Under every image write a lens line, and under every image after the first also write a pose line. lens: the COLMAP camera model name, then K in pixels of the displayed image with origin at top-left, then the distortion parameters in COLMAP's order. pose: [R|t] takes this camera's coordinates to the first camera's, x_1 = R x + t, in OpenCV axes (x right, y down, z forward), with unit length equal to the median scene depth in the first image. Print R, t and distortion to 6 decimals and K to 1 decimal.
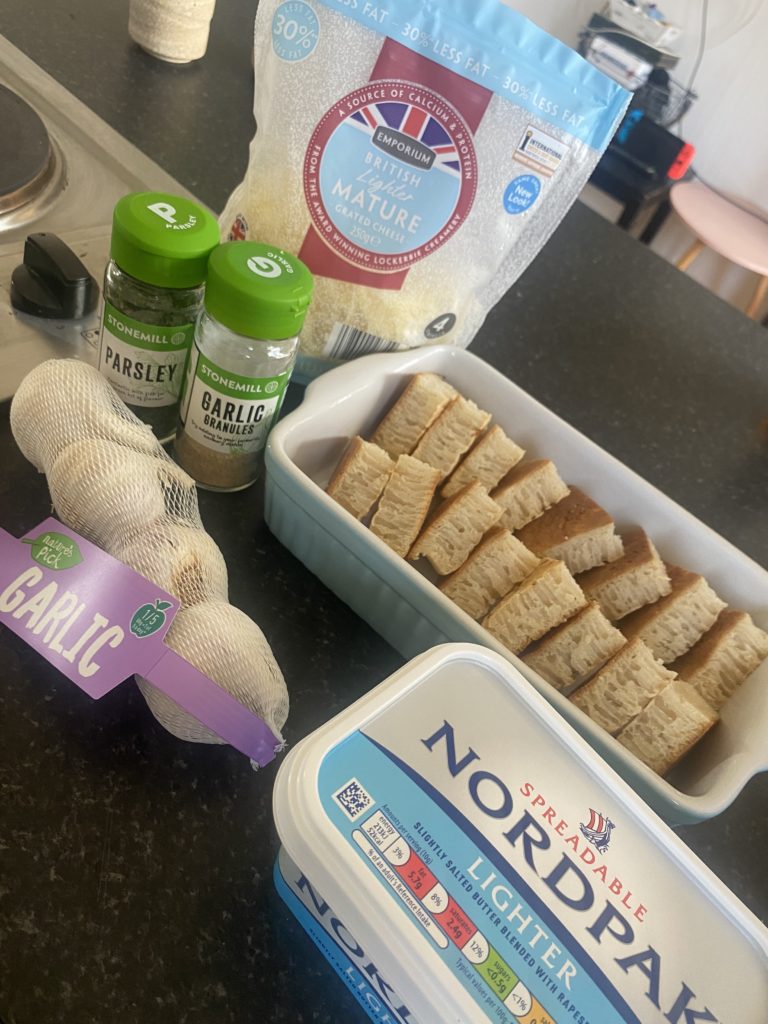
lens RADIAL K [[772.1, 0, 380.9], [0, 772.1, 510.7], [0, 0, 1]] dist [-0.010907, -0.003772]
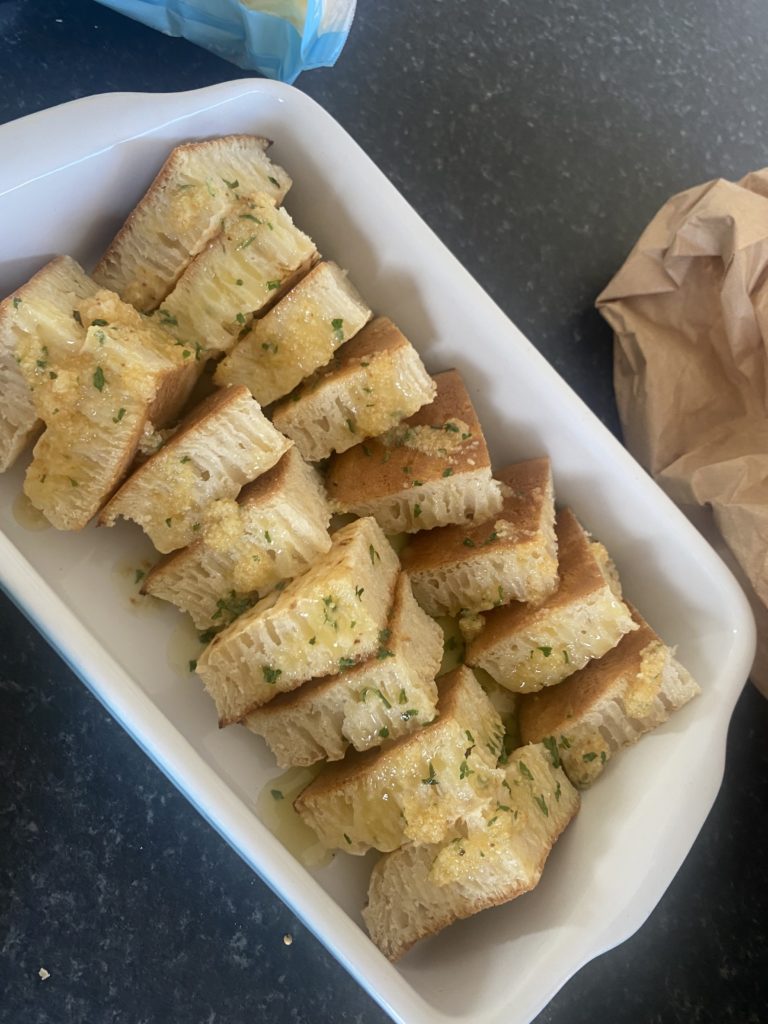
lens RADIAL K [[727.1, 0, 387.1], [0, 727.1, 516.5], [0, 0, 1]] dist [0.089318, -0.002249]
pose [[0.994302, 0.106544, 0.003318, 0.236360], [-0.099819, 0.919719, 0.379674, -0.164037], [0.037401, -0.377842, 0.925114, 0.476493]]
